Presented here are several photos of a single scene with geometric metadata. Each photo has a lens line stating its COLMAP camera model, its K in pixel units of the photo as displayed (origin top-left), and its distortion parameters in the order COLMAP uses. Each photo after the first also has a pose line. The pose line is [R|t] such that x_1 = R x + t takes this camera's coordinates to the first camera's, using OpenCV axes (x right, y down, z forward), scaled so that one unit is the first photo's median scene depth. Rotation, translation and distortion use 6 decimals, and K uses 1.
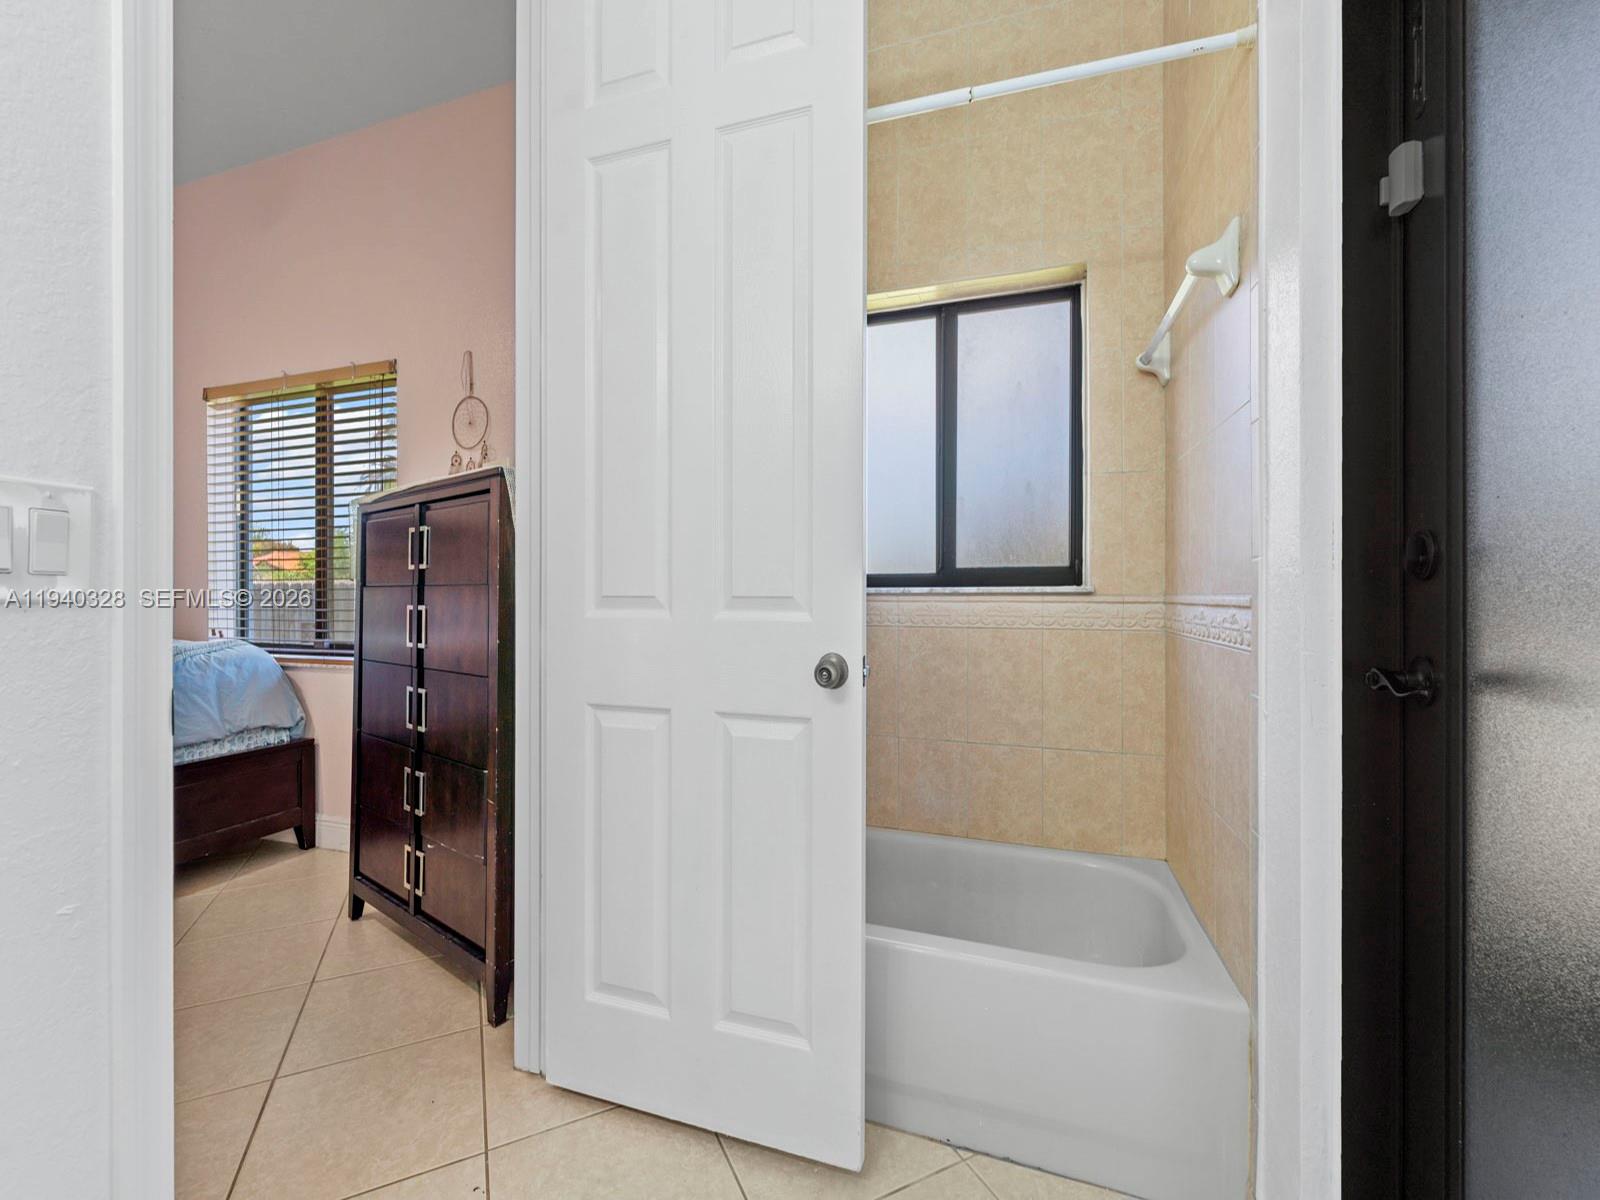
lens RADIAL K [[658.9, 0, 803.8], [0, 658.9, 588.7], [0, 0, 1]] dist [0.001183, -0.001052]
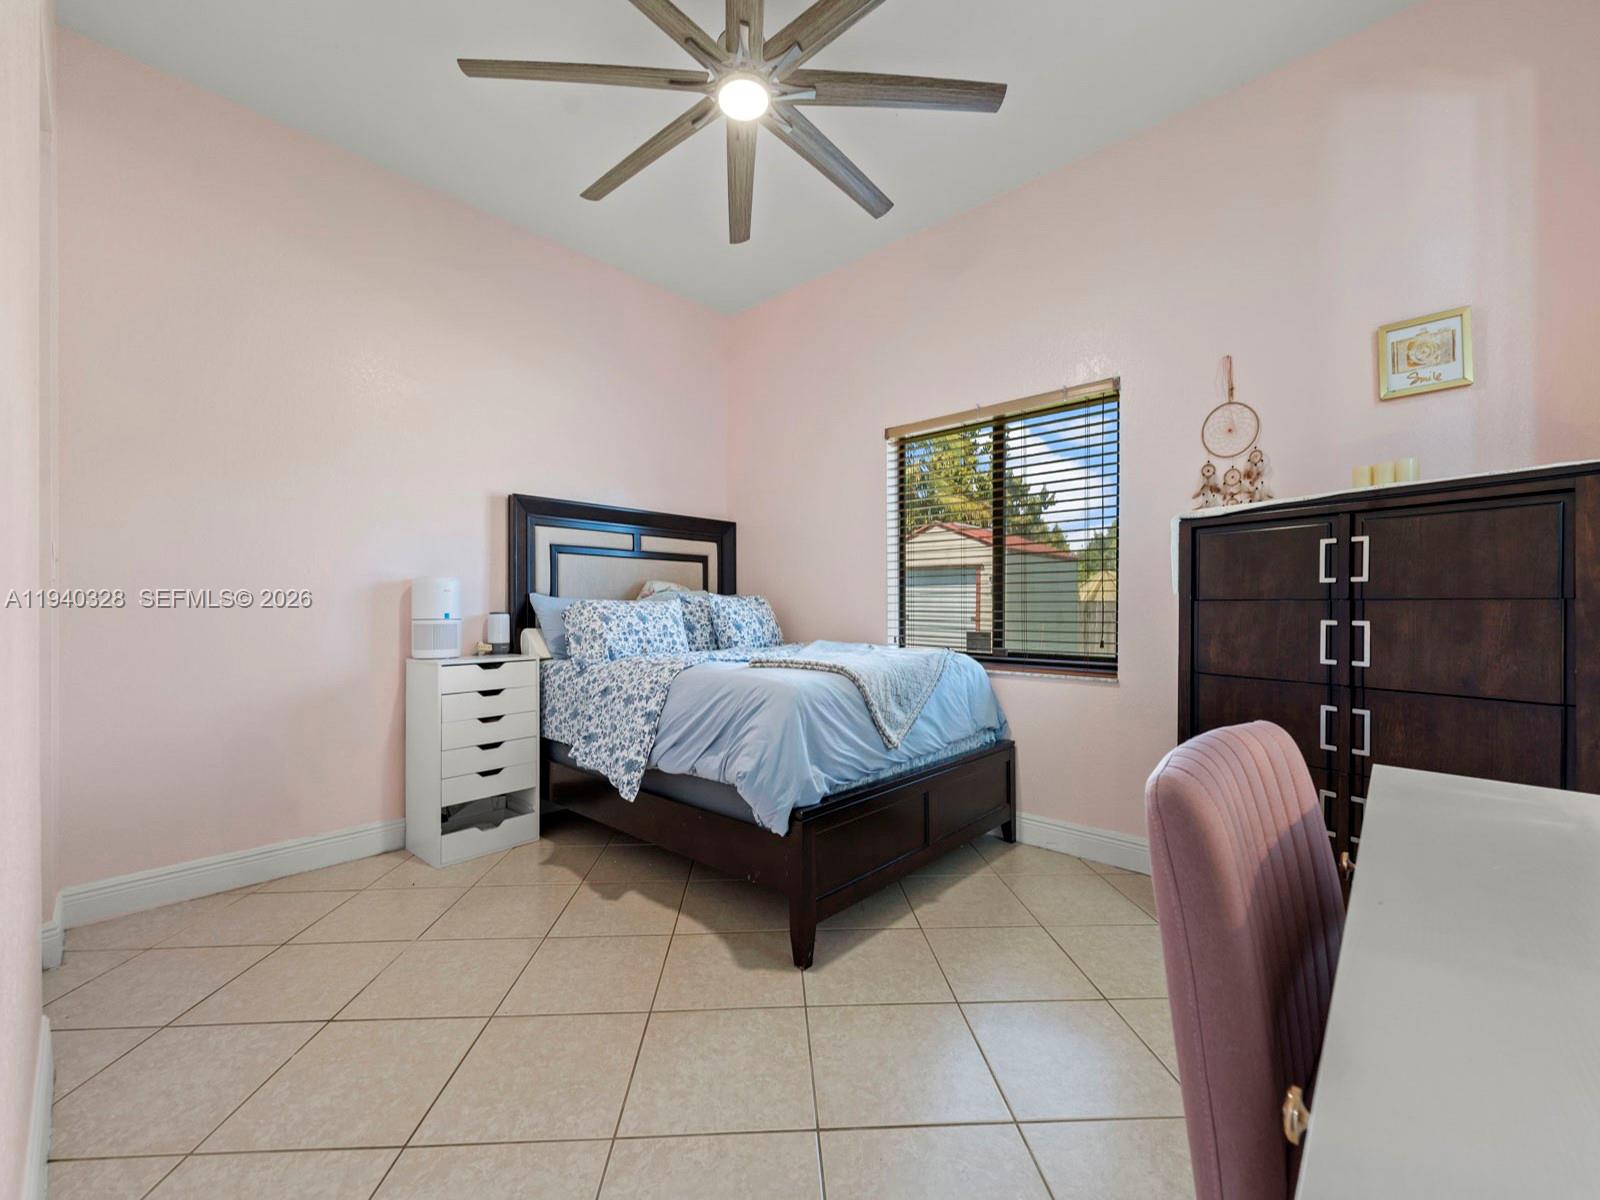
lens RADIAL K [[658.9, 0, 788.7], [0, 658.9, 605.0], [0, 0, 1]] dist [0.001183, -0.001052]
pose [[0.911049, 0.000199, -0.412298, -0.665587], [0.002188, 0.999983, 0.005317, -0.002155], [0.412292, -0.005746, 0.911034, -0.138186]]
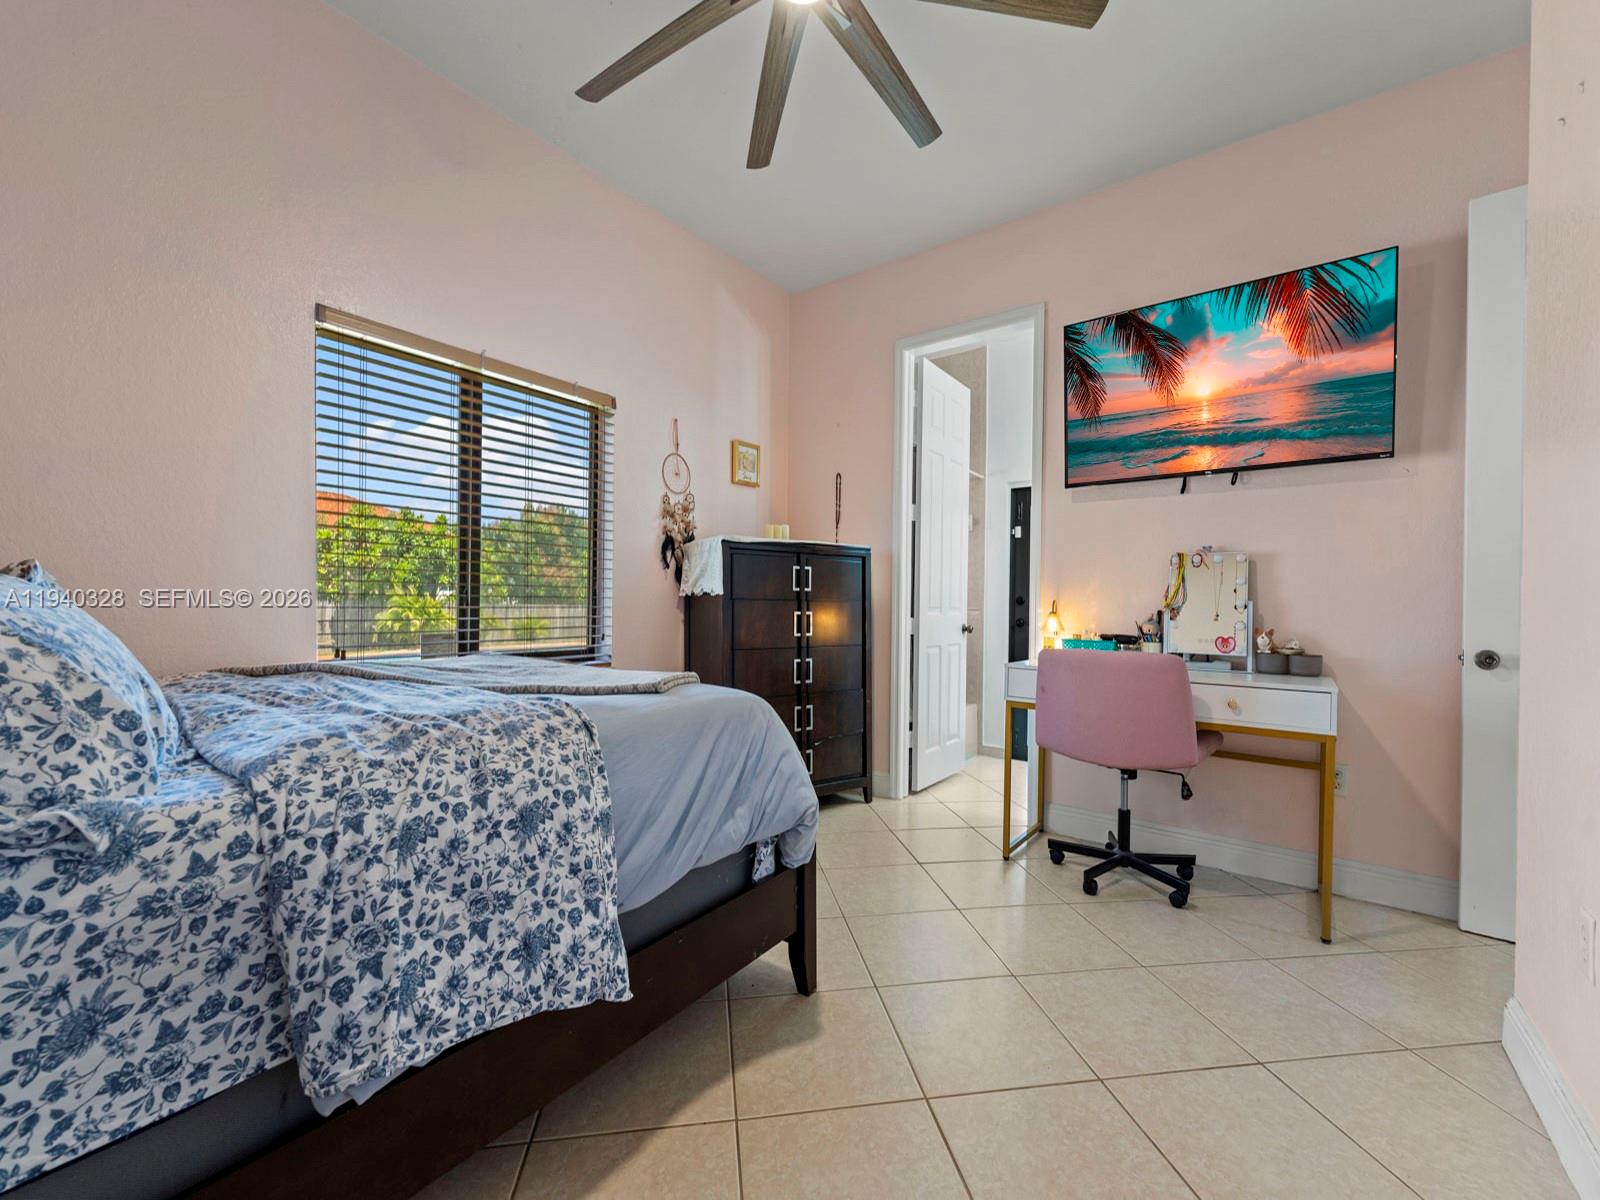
lens RADIAL K [[658.9, 0, 798.8], [0, 658.9, 607.7], [0, 0, 1]] dist [0.001183, -0.001052]
pose [[0.299533, -0.002162, 0.954083, -1.618134], [-0.017781, 0.999811, 0.007848, 0.001387], [-0.953920, -0.019316, 0.299438, 0.352135]]
